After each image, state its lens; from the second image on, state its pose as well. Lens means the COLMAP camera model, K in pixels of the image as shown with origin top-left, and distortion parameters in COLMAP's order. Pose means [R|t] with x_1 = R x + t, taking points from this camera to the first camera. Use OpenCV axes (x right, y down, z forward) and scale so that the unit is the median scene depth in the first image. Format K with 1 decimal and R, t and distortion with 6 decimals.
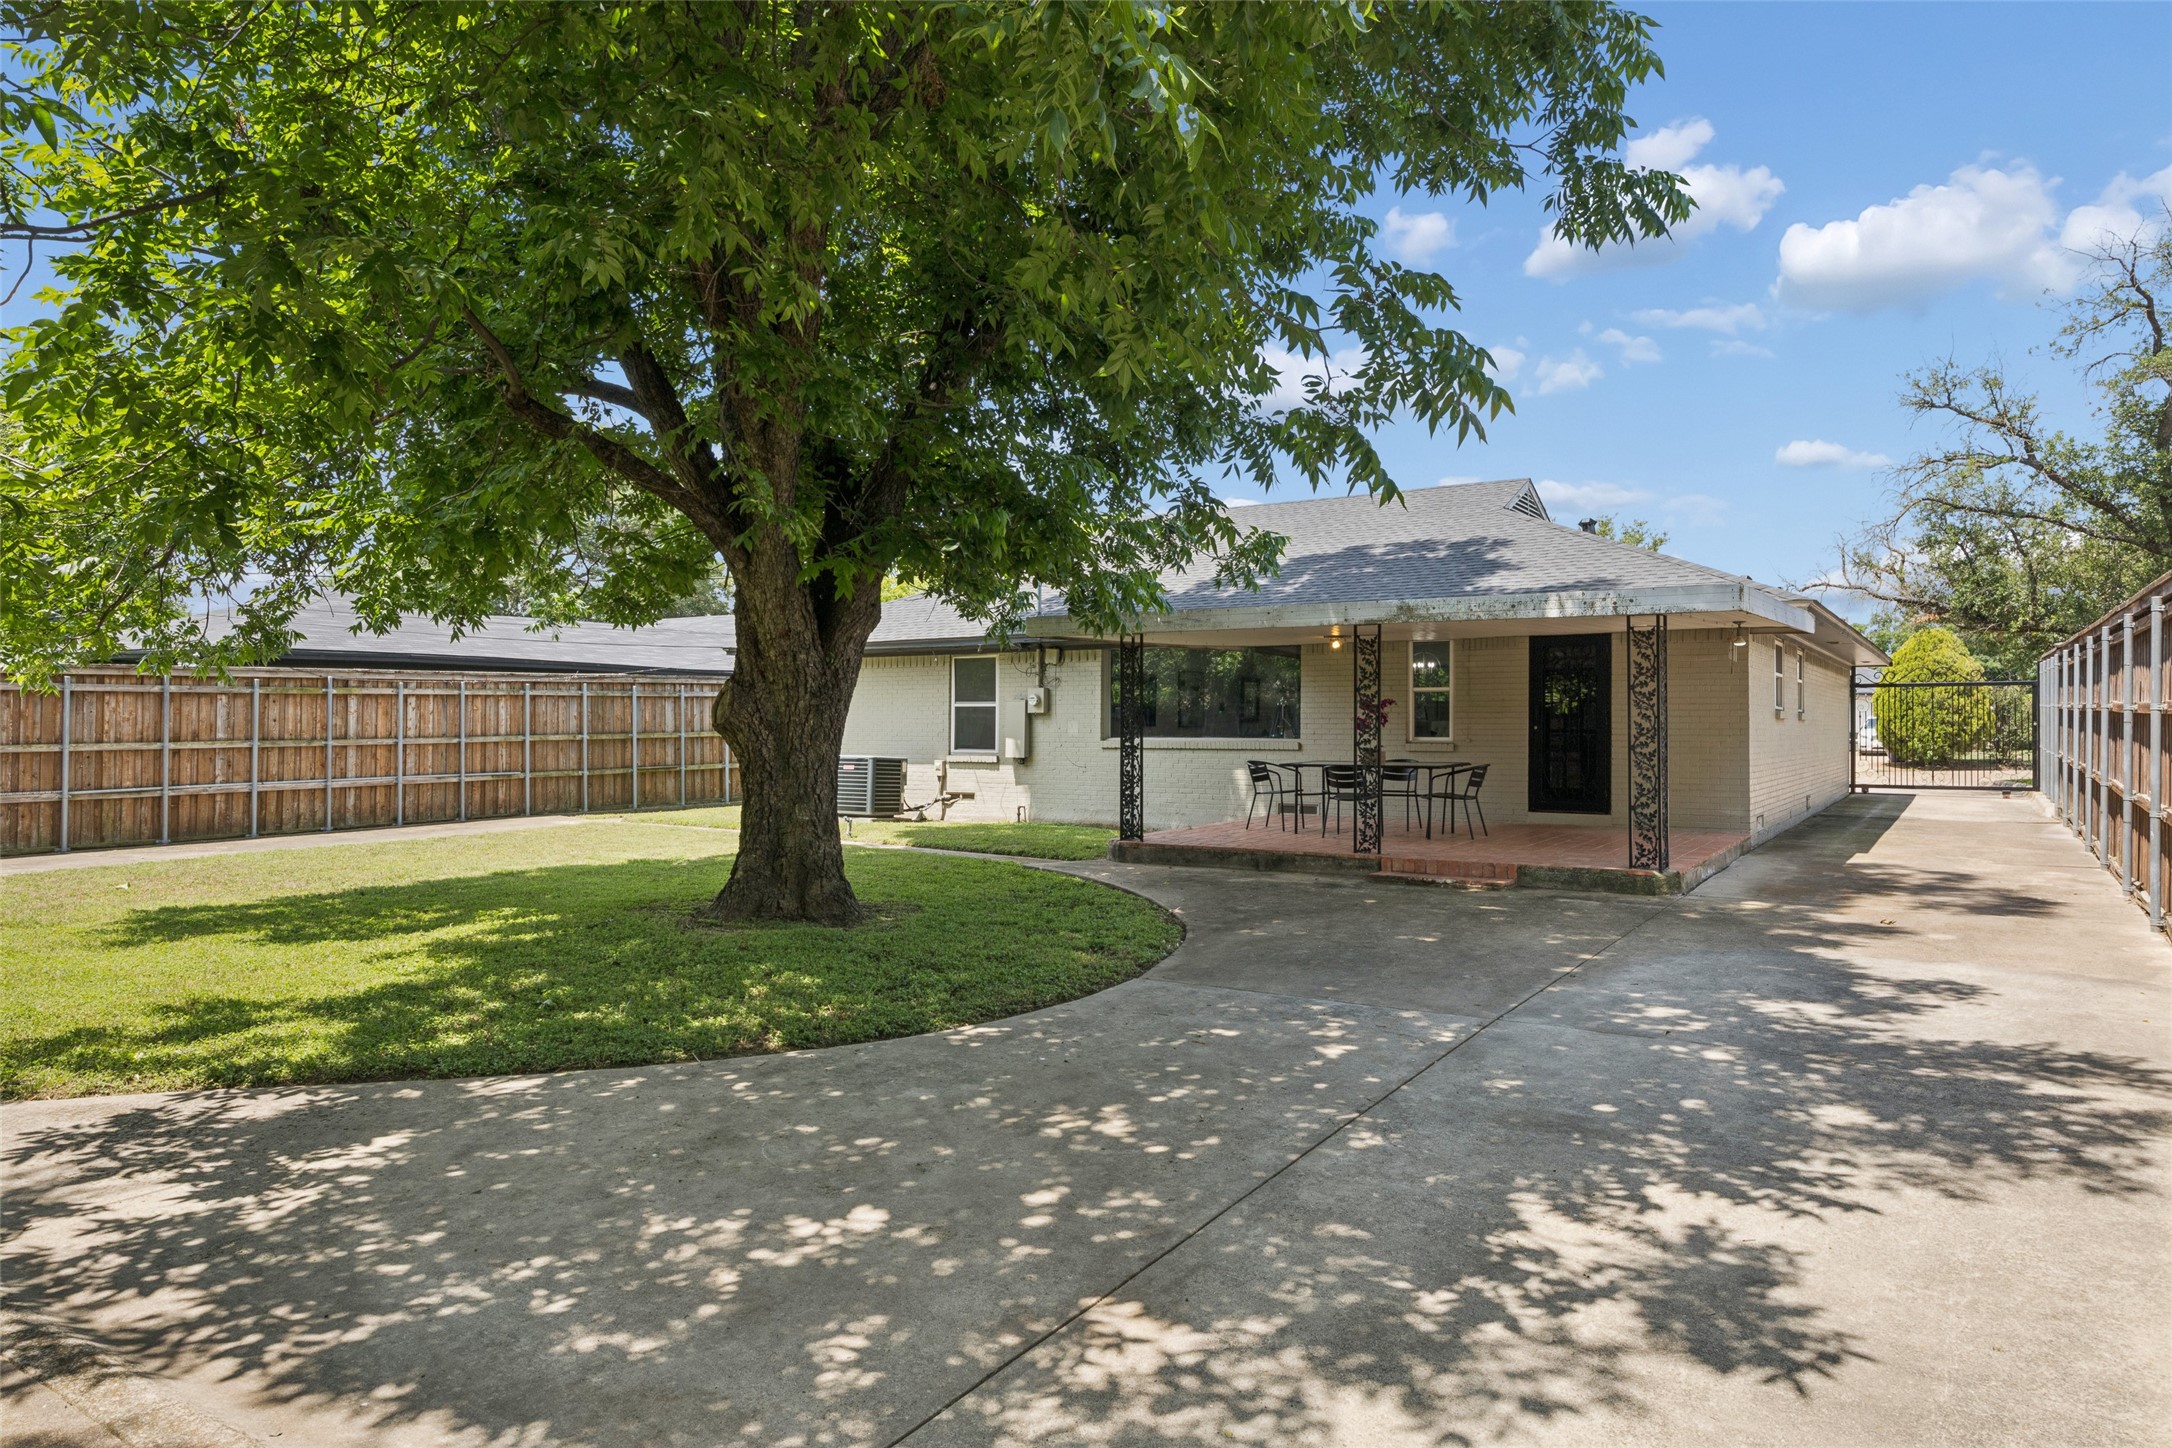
lens RADIAL K [[1386.4, 0, 1076.2], [0, 1386.4, 721.3], [0, 0, 1]] dist [0.005143, -0.000673]
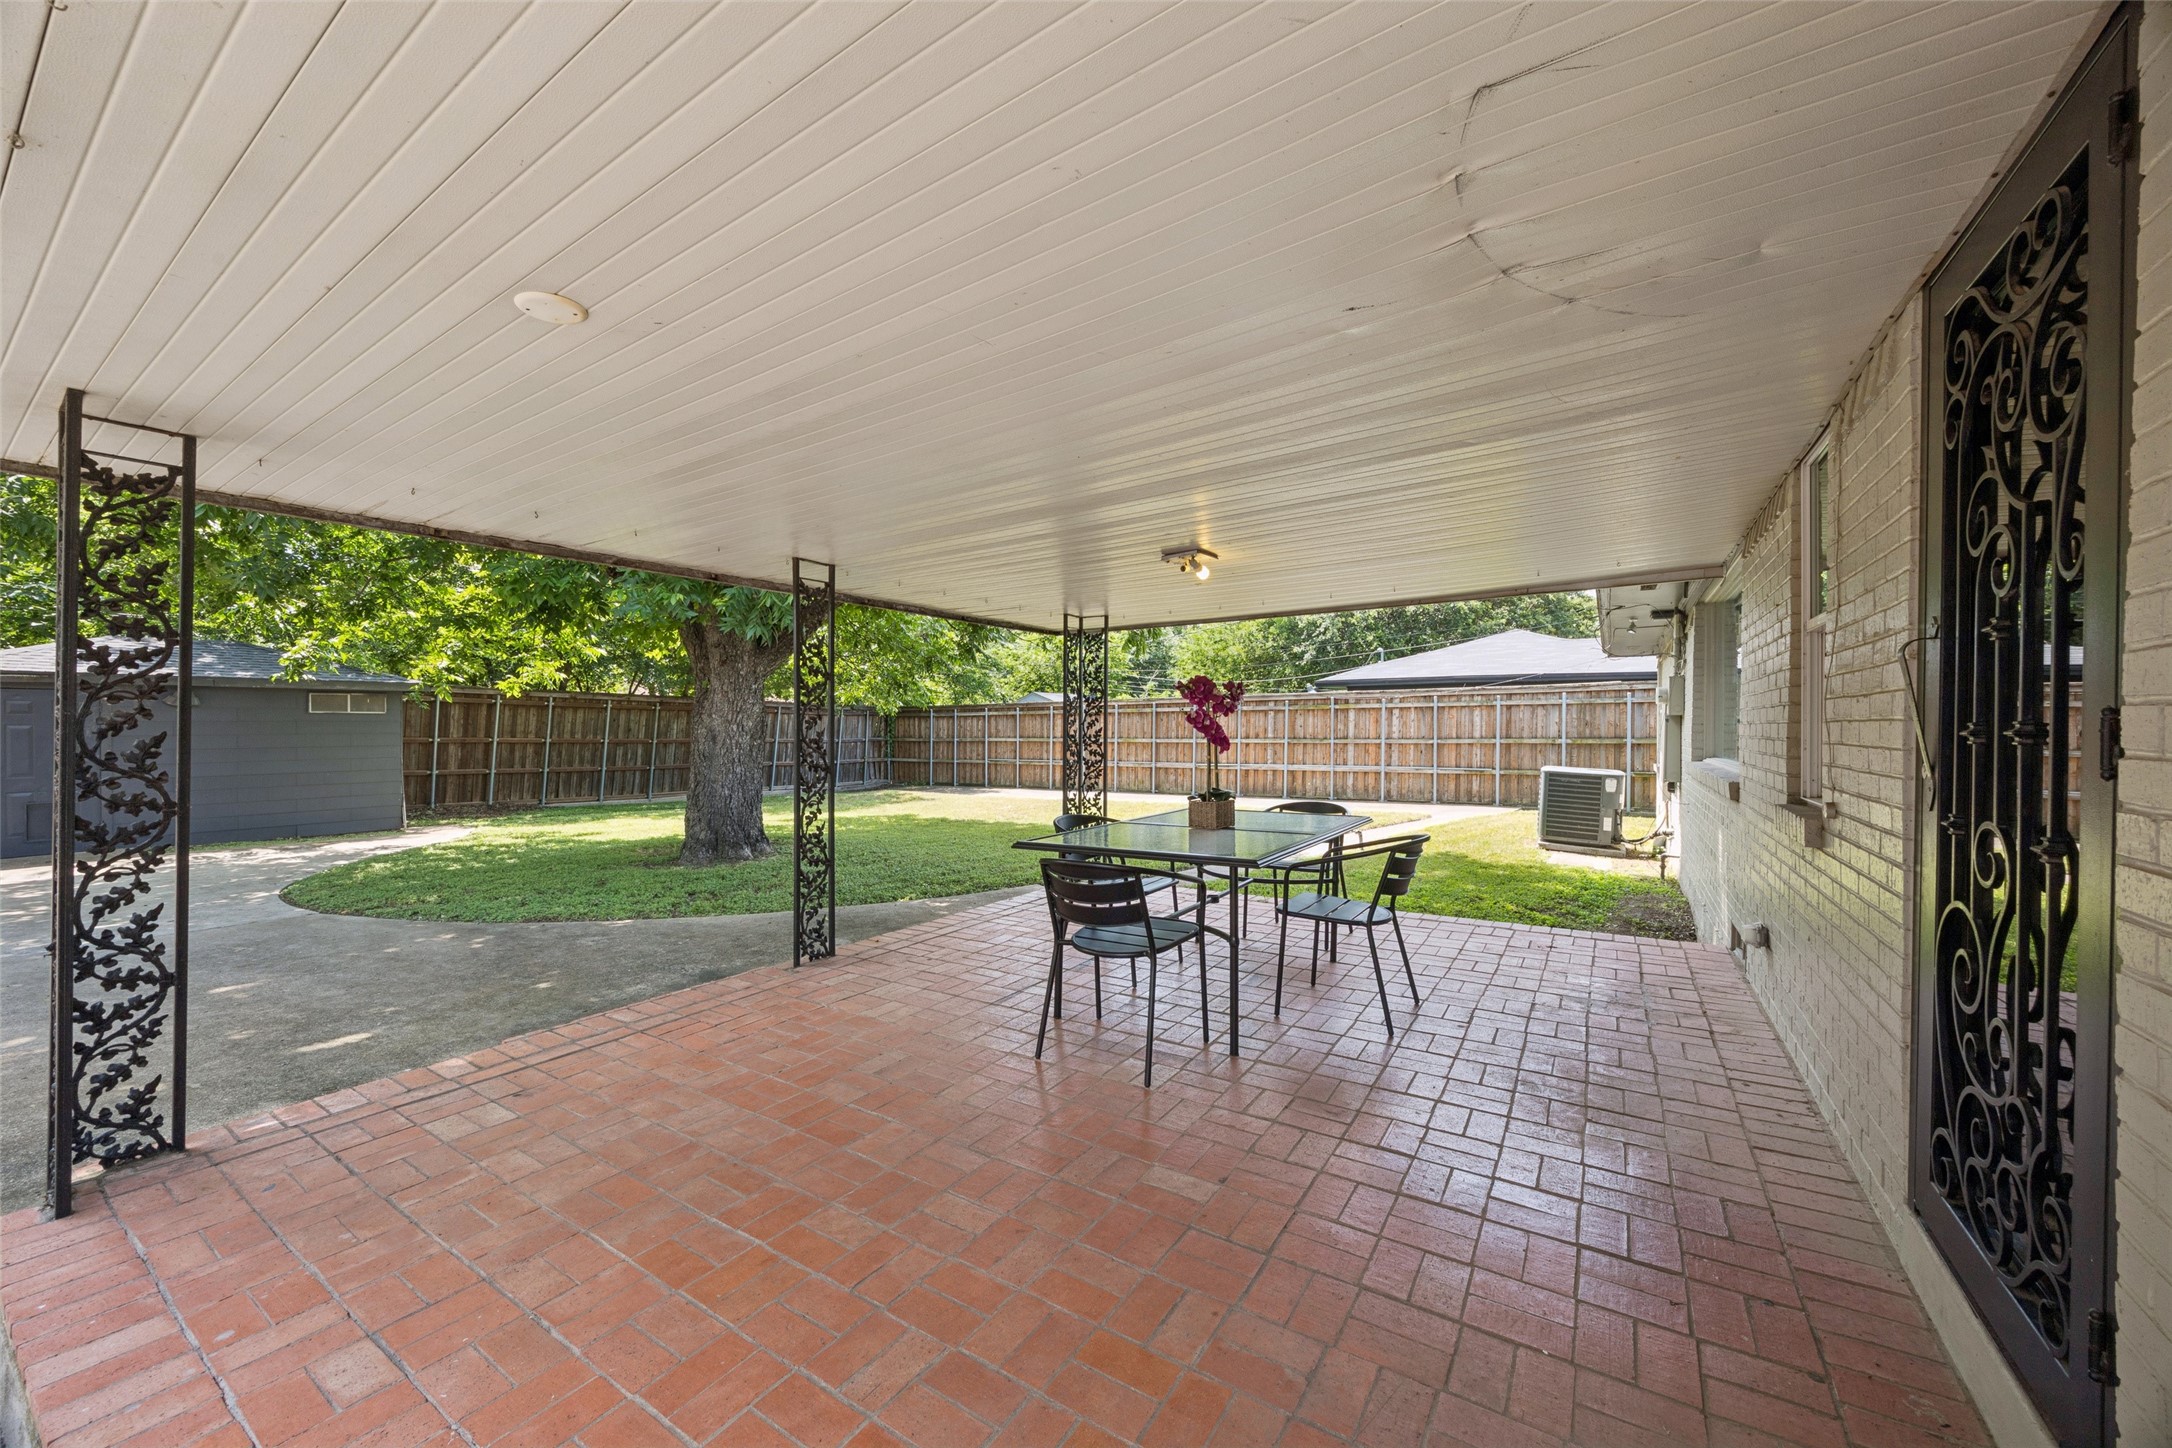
lens RADIAL K [[823.5, 0, 1092.0], [0, 823.5, 726.6], [0, 0, 1]] dist [-0.002345, -0.000488]
pose [[0.012096, -0.003168, -0.999922, 0.348014], [-0.002845, 0.999991, -0.003202, 0.003197], [0.999923, 0.002883, 0.012087, 0.720186]]
